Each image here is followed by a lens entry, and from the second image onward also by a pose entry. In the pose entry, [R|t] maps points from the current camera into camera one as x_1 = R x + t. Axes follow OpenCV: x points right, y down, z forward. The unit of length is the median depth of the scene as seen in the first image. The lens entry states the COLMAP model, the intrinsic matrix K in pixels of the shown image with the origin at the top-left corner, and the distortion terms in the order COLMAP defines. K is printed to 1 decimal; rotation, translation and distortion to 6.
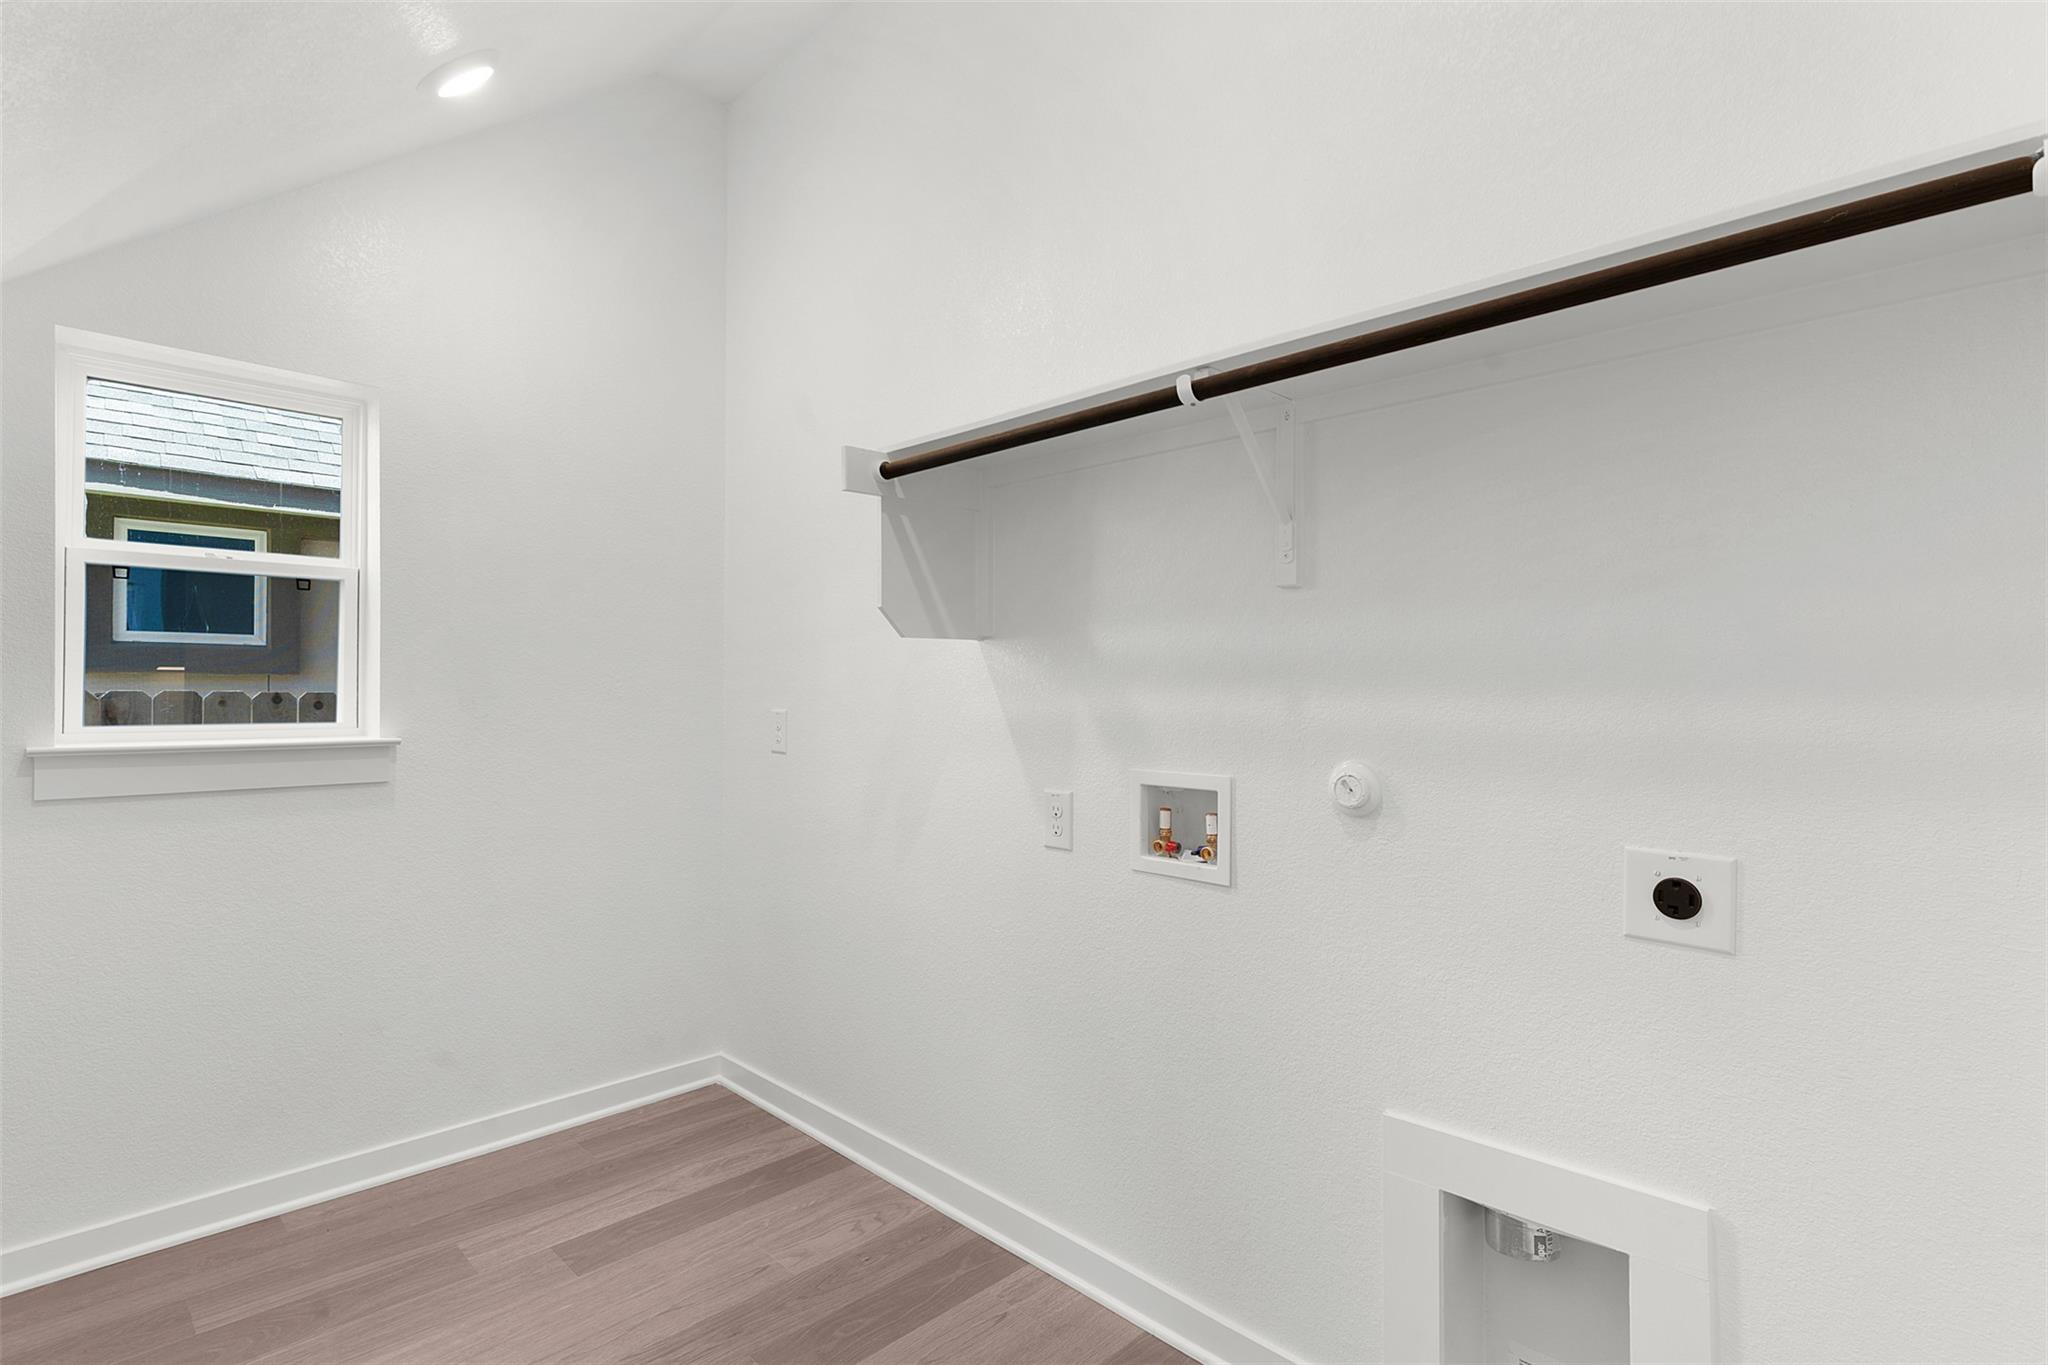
lens RADIAL K [[989.0, 0, 1023.2], [0, 989.0, 683.5], [0, 0, 1]] dist [-0.001700, -0.000192]
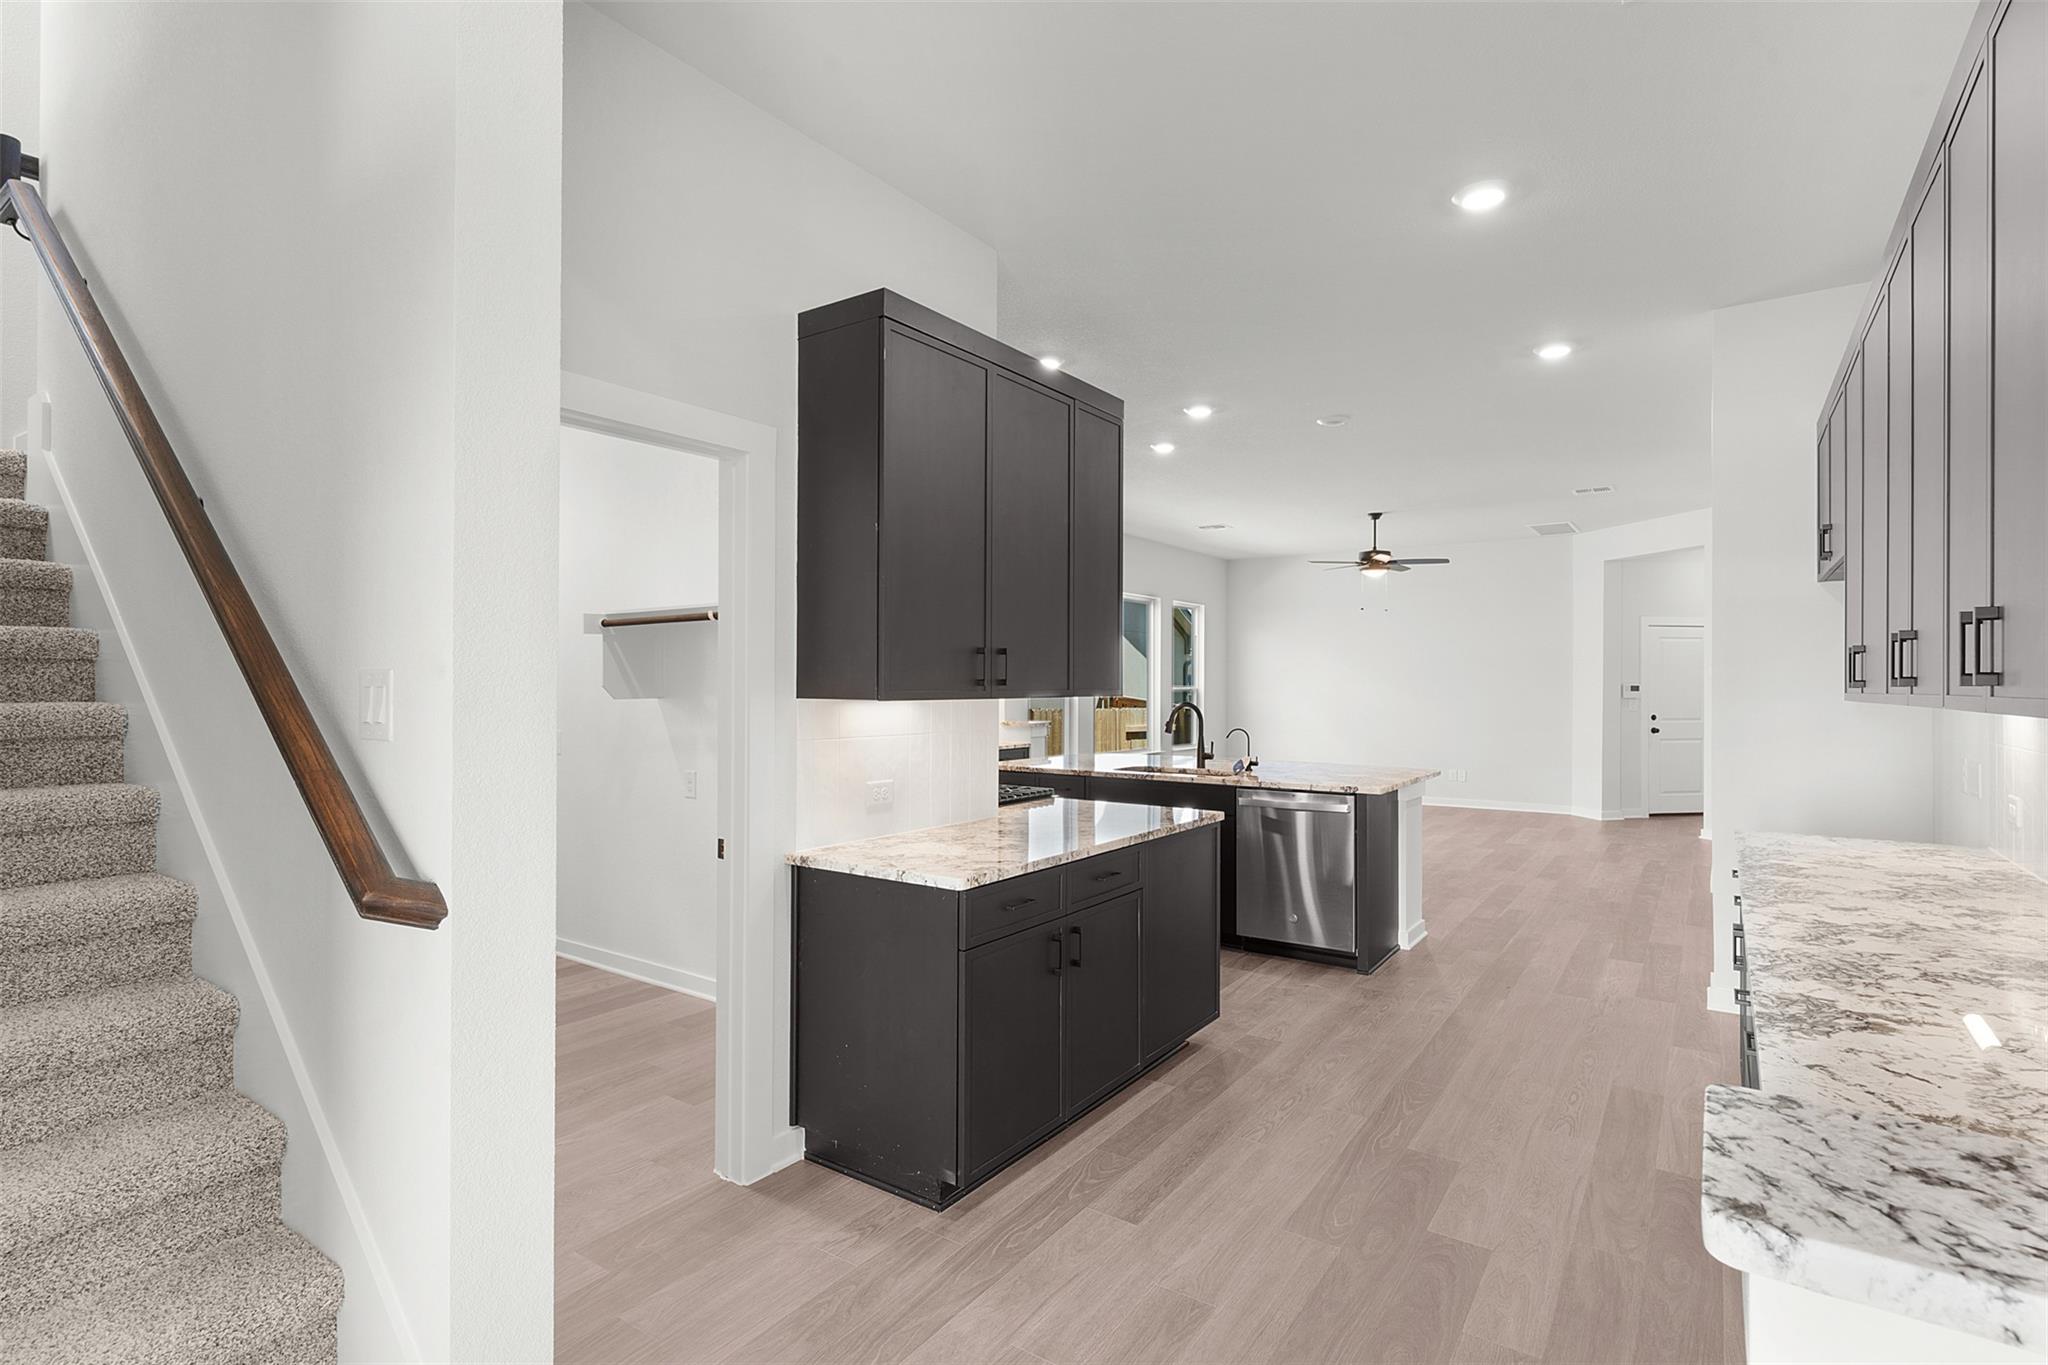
lens RADIAL K [[989.0, 0, 1022.5], [0, 989.0, 684.8], [0, 0, 1]] dist [-0.001700, -0.000192]
pose [[0.985549, 0.000917, 0.169389, 0.379654], [-0.001306, 0.999997, 0.002186, -0.082783], [-0.169387, -0.002376, 0.985547, -1.231772]]
